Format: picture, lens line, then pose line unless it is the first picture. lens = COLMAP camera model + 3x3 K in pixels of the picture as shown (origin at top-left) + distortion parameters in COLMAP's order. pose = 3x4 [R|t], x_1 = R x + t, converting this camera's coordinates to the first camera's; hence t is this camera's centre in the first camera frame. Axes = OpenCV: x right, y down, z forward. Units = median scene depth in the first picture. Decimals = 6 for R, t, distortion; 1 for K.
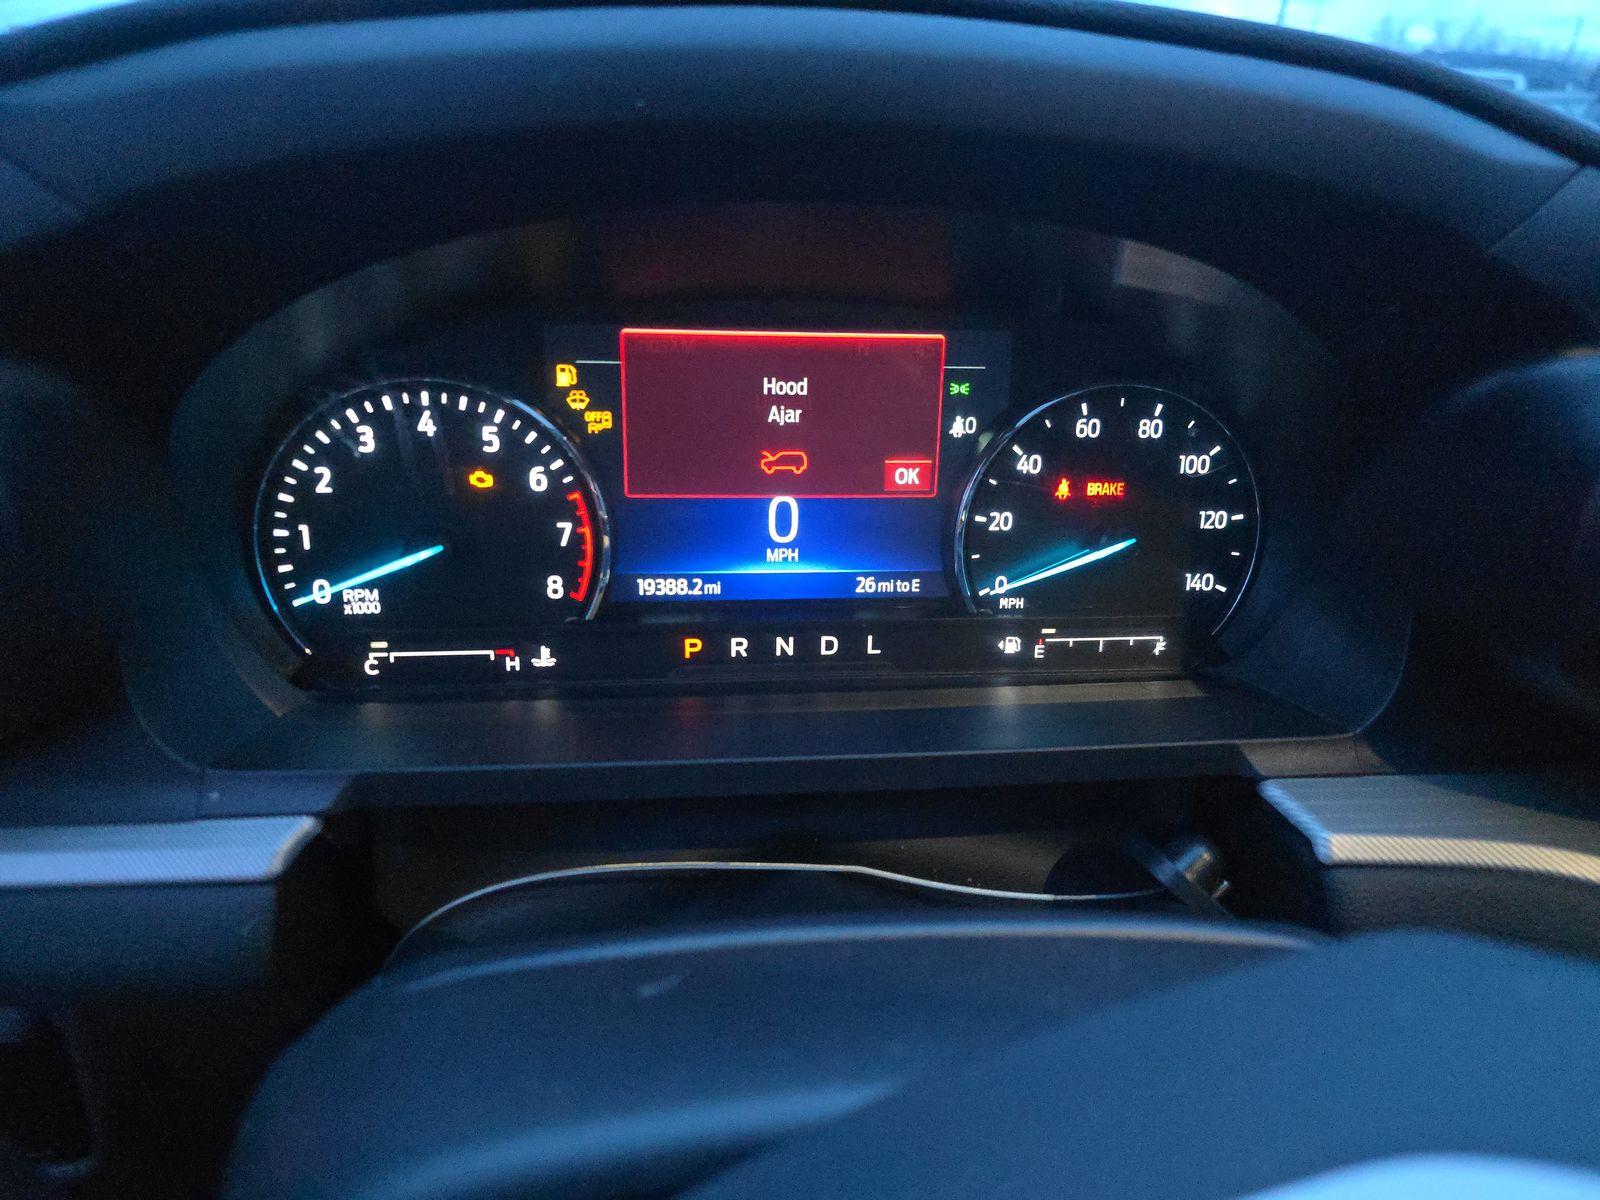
lens RADIAL K [[1068.4, 0, 800.0], [0, 1068.4, 600.0], [0, 0, 1]] dist [0.073824, -0.001478]
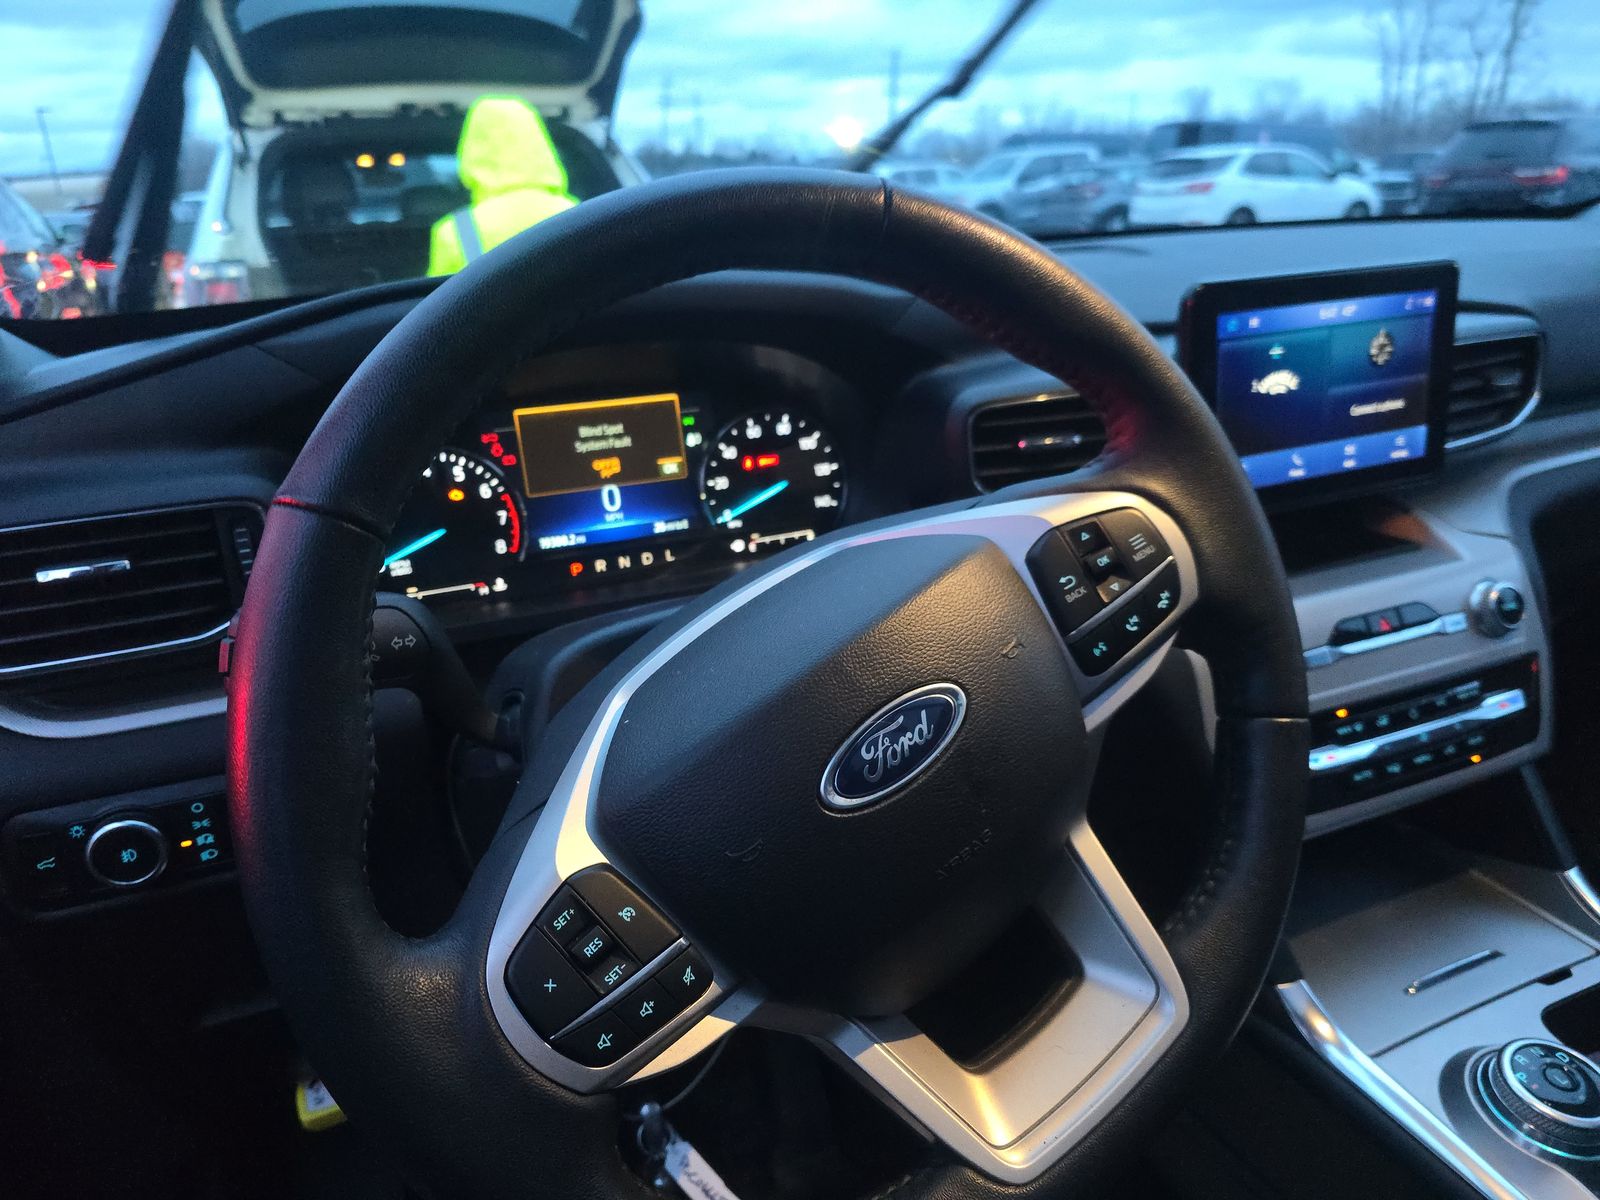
lens RADIAL K [[1068.4, 0, 800.0], [0, 1068.4, 600.0], [0, 0, 1]] dist [0.073824, -0.001478]
pose [[0.954926, -0.171131, 0.242548, -0.192643], [0.191055, 0.979683, -0.060977, 0.289537], [-0.227185, 0.104569, 0.968221, -0.937344]]
